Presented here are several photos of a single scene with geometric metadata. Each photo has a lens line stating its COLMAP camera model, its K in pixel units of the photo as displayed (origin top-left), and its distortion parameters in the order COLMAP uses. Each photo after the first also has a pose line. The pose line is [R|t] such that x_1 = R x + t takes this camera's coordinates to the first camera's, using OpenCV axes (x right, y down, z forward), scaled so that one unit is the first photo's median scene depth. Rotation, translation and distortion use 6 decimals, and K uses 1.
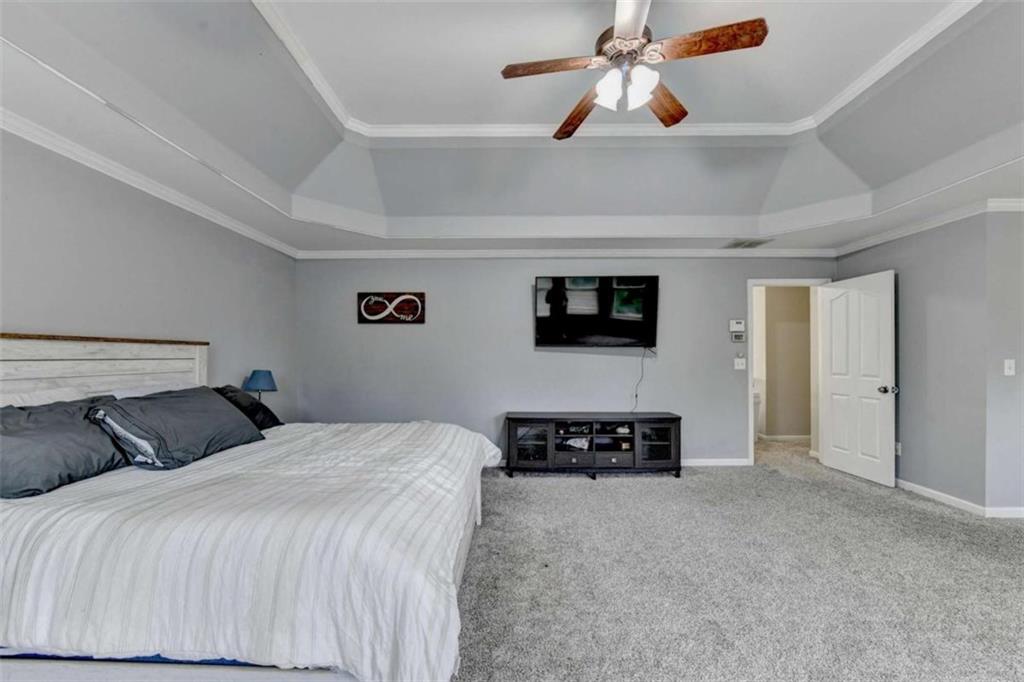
lens RADIAL K [[417.3, 0, 512.4], [0, 417.3, 354.6], [0, 0, 1]] dist [-0.001520, -0.000364]
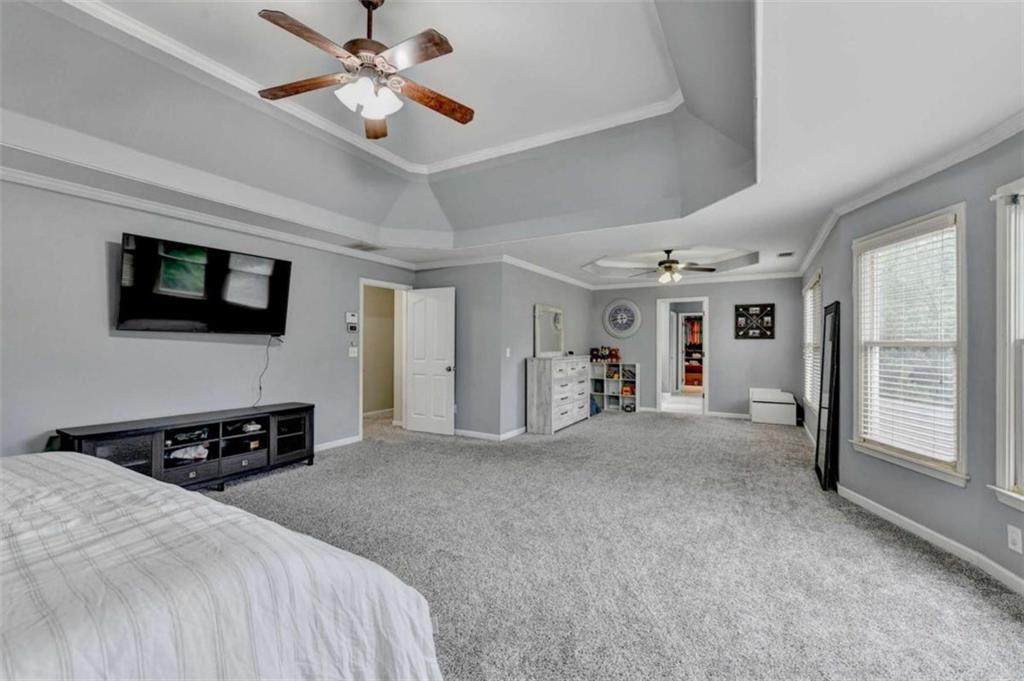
lens RADIAL K [[425.5, 0, 512.0], [0, 425.5, 340.5], [0, 0, 1]] dist [-0.000696, -0.000217]
pose [[0.501824, 0.014448, 0.864849, -0.253543], [-0.010395, 0.999889, -0.010672, -0.001003], [-0.864907, -0.003635, 0.501919, 0.063952]]
